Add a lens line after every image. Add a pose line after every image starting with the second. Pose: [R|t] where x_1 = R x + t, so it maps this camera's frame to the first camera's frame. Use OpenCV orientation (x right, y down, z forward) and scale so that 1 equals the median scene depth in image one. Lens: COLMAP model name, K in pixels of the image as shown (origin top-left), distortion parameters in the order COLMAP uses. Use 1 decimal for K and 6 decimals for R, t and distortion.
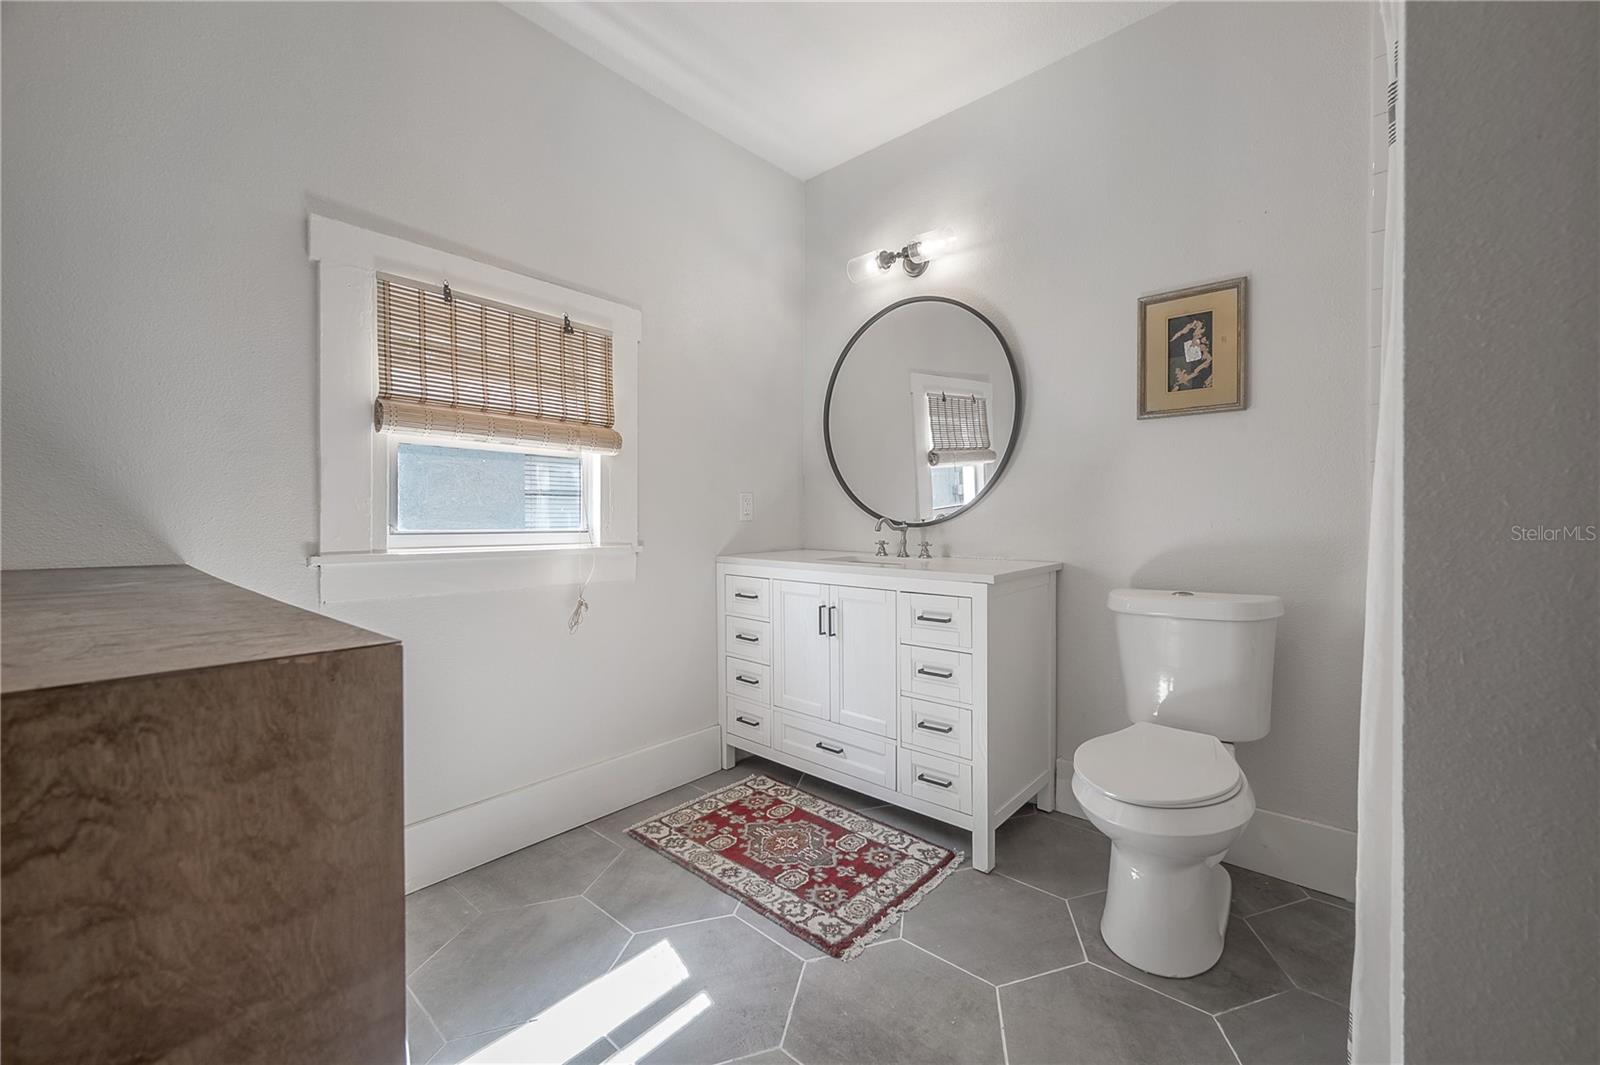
lens RADIAL K [[634.4, 0, 800.0], [0, 634.4, 532.5], [0, 0, 1]] dist [-0.001797, 0.000111]
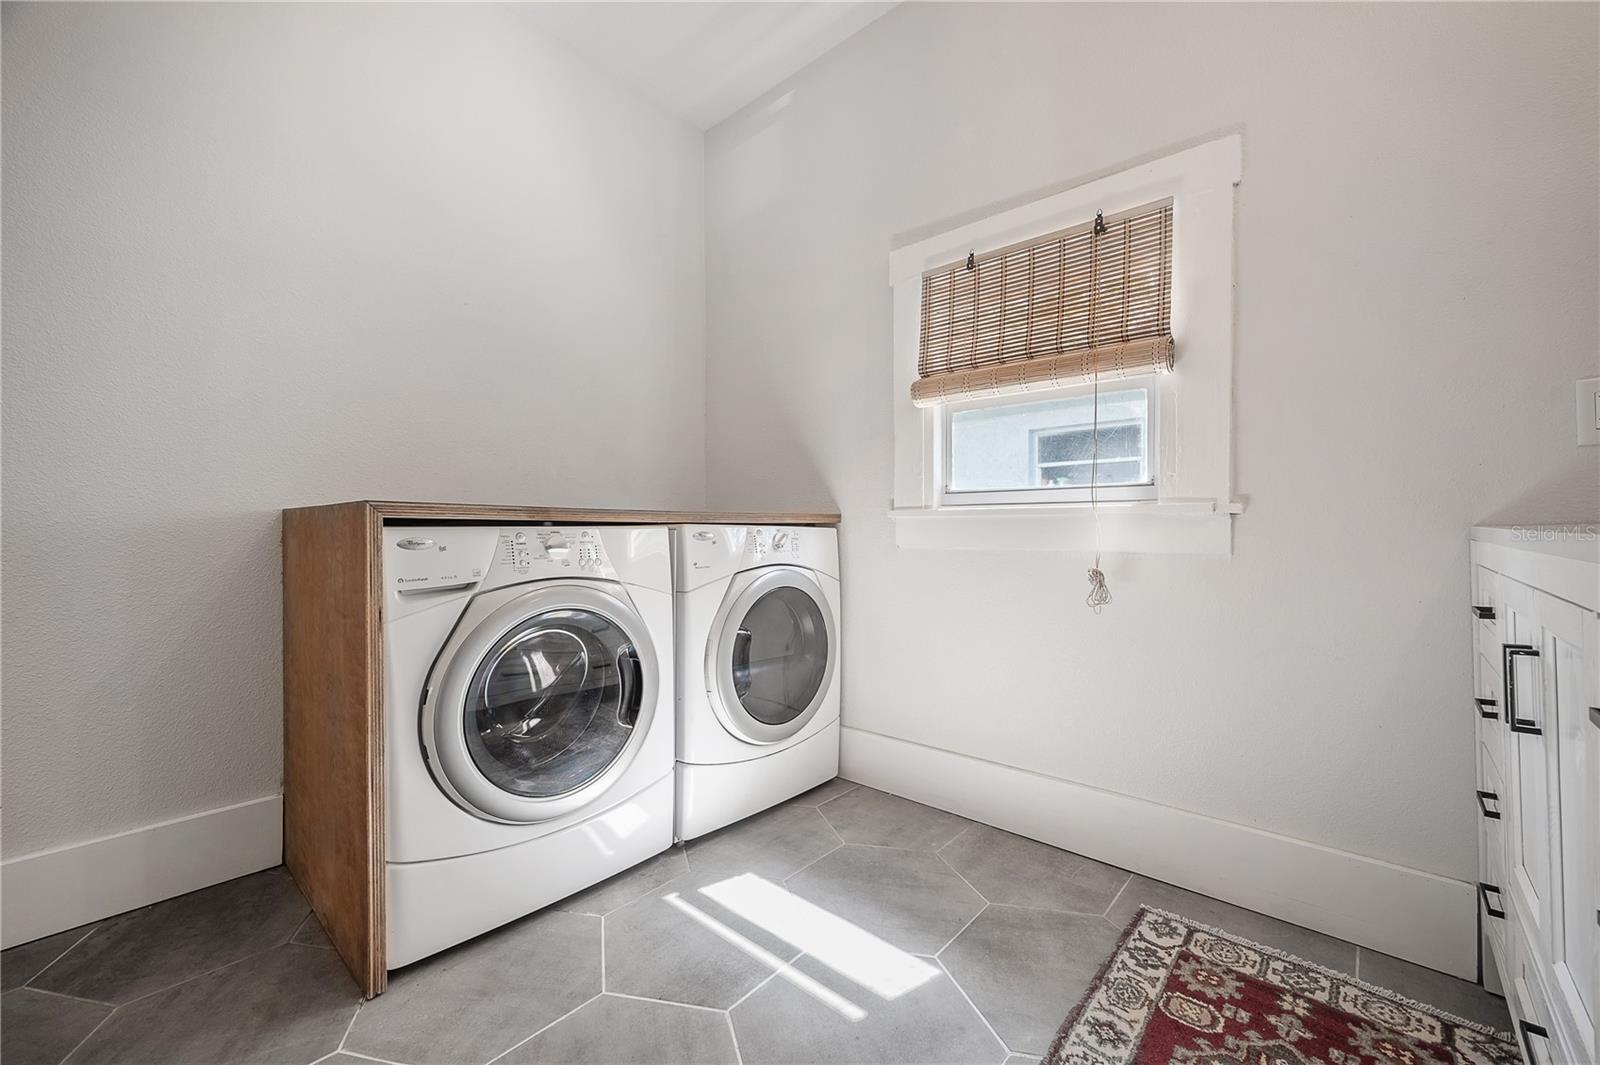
lens RADIAL K [[634.4, 0, 800.0], [0, 634.4, 532.5], [0, 0, 1]] dist [-0.001797, 0.000111]
pose [[-0.009495, 0.011429, -0.999890, 0.435286], [-0.013743, 0.999839, 0.011559, 0.055000], [0.999860, 0.013851, -0.009336, 0.636241]]
